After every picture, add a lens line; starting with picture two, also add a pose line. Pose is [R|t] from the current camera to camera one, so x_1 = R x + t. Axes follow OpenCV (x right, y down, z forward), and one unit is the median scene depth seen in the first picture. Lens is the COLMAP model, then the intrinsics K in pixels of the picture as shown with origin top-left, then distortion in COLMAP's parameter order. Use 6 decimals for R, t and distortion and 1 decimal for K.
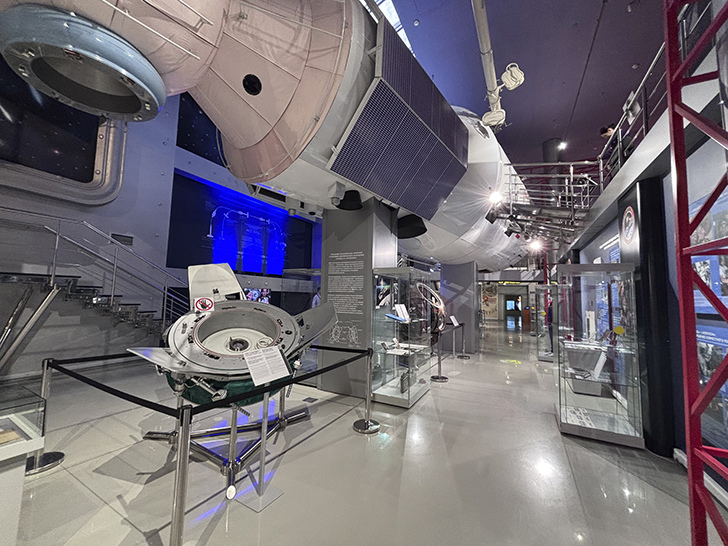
lens RADIAL K [[290.9, 0, 364.0], [0, 290.9, 273.0], [0, 0, 1]] dist [-0.000660, 0.000485]
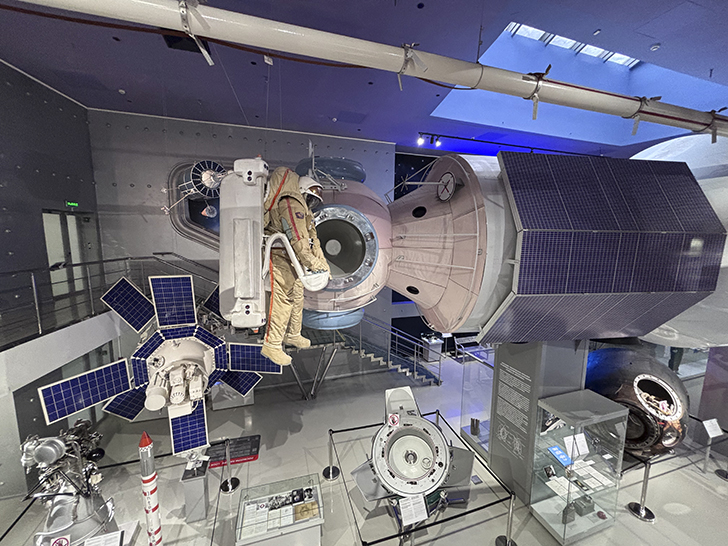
lens RADIAL K [[290.9, 0, 364.0], [0, 290.9, 273.0], [0, 0, 1]] dist [-0.000660, 0.000485]
pose [[0.719487, 0.070780, -0.690889, 0.275733], [0.071716, 0.981904, 0.175277, -0.704749], [0.690793, -0.175657, 0.701391, -0.069429]]
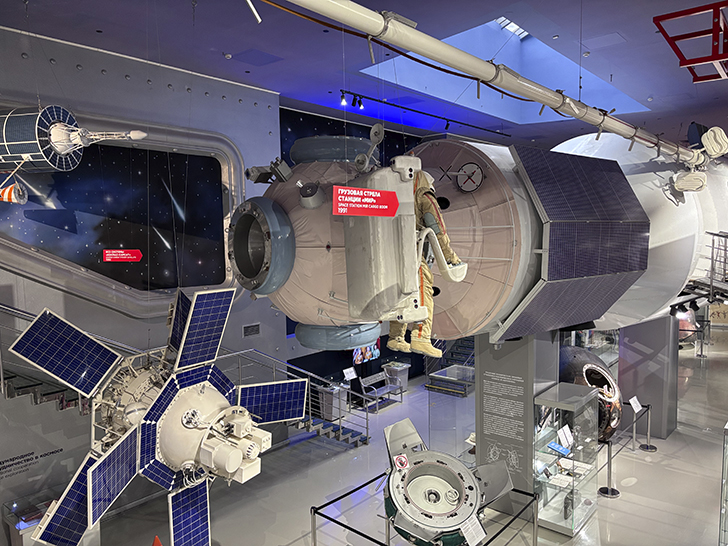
lens RADIAL K [[550.9, 0, 361.4], [0, 550.9, 279.0], [0, 0, 1]] dist [0.055542, -0.072173]
pose [[0.977099, -0.021450, -0.211701, -0.137341], [0.058287, 0.983833, 0.169338, -0.786987], [0.204646, -0.177799, 0.962553, -0.874678]]
